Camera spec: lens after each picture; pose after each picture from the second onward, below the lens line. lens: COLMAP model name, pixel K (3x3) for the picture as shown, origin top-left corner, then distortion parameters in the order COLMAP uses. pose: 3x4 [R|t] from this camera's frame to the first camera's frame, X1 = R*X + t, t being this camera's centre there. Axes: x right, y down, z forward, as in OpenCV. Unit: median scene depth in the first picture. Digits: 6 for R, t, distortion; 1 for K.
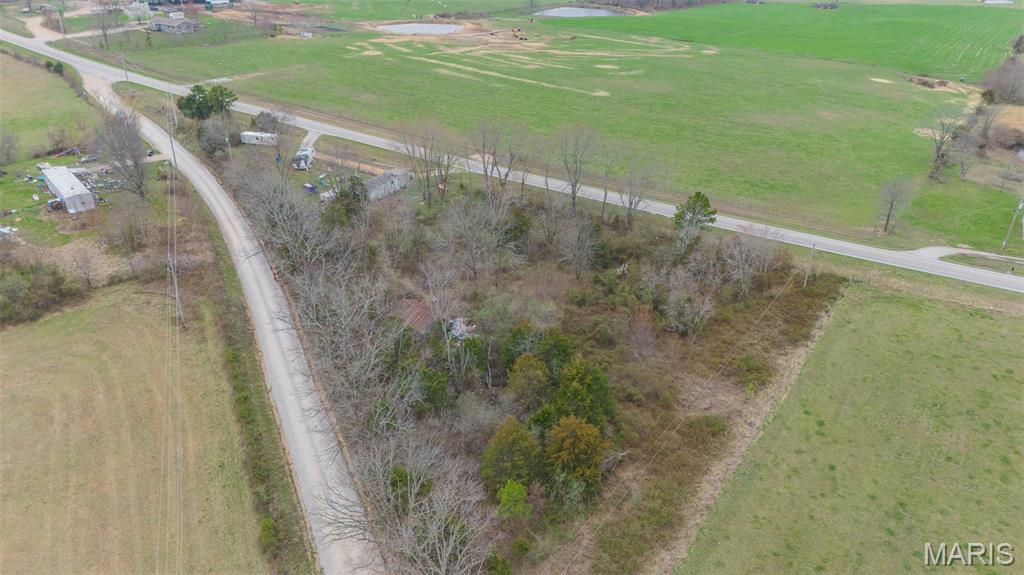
lens RADIAL K [[749.2, 0, 513.6], [0, 749.2, 290.0], [0, 0, 1]] dist [0.080363, -0.074742]
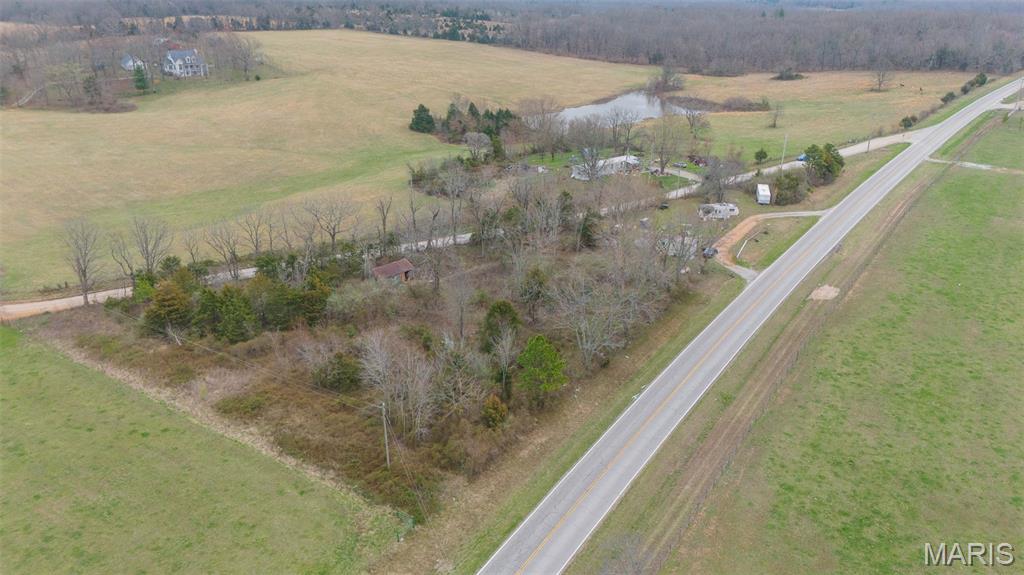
lens RADIAL K [[749.2, 0, 515.4], [0, 749.2, 286.3], [0, 0, 1]] dist [0.080363, -0.074742]
pose [[-0.014094, 0.384120, -0.923175, 0.892238], [-0.466438, 0.814131, 0.345870, -0.407331], [0.884441, 0.435479, 0.167694, 0.826266]]
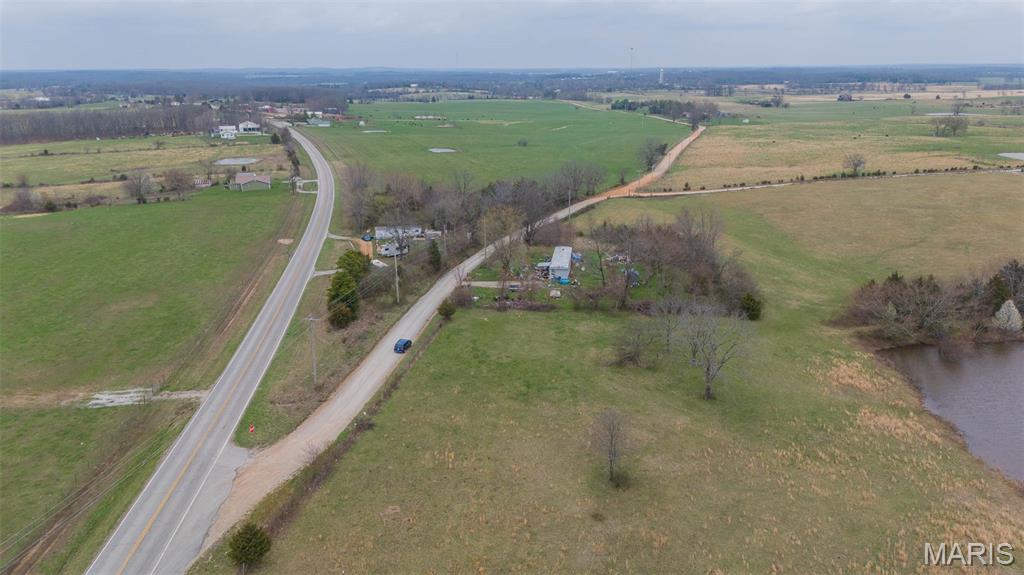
lens RADIAL K [[749.2, 0, 515.5], [0, 749.2, 284.3], [0, 0, 1]] dist [0.080363, -0.074742]
pose [[-0.696178, -0.200198, 0.689389, -1.577730], [0.332736, 0.760951, 0.556992, -0.931624], [-0.636100, 0.617150, -0.463144, 1.878963]]
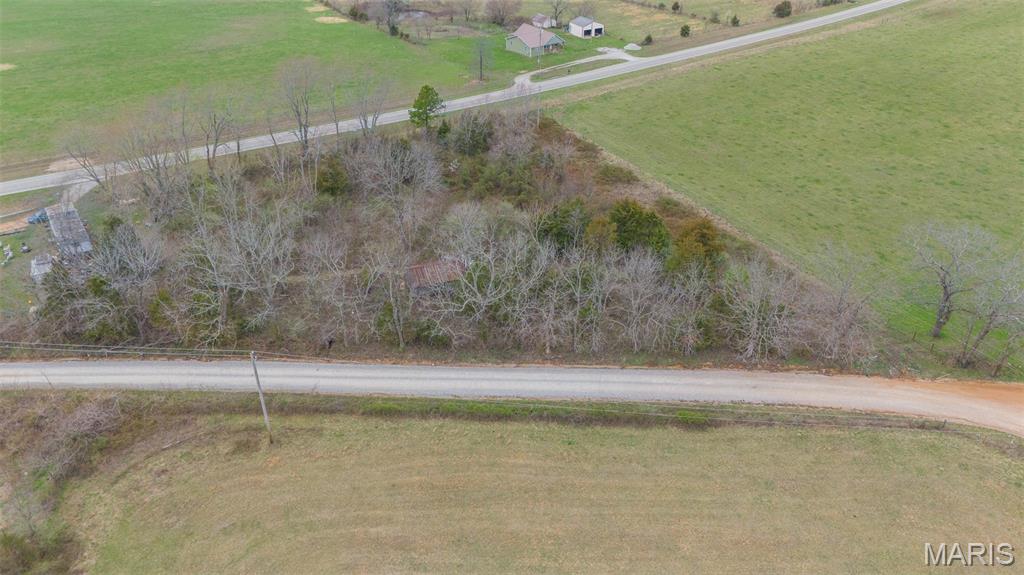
lens RADIAL K [[729.5, 0, 513.5], [0, 729.5, 284.7], [0, 0, 1]] dist [0.042644, 0.002463]
pose [[0.430118, -0.501039, 0.750972, -0.672364], [0.423497, 0.846624, 0.322300, -0.178575], [-0.797276, 0.179407, 0.576337, 0.319028]]
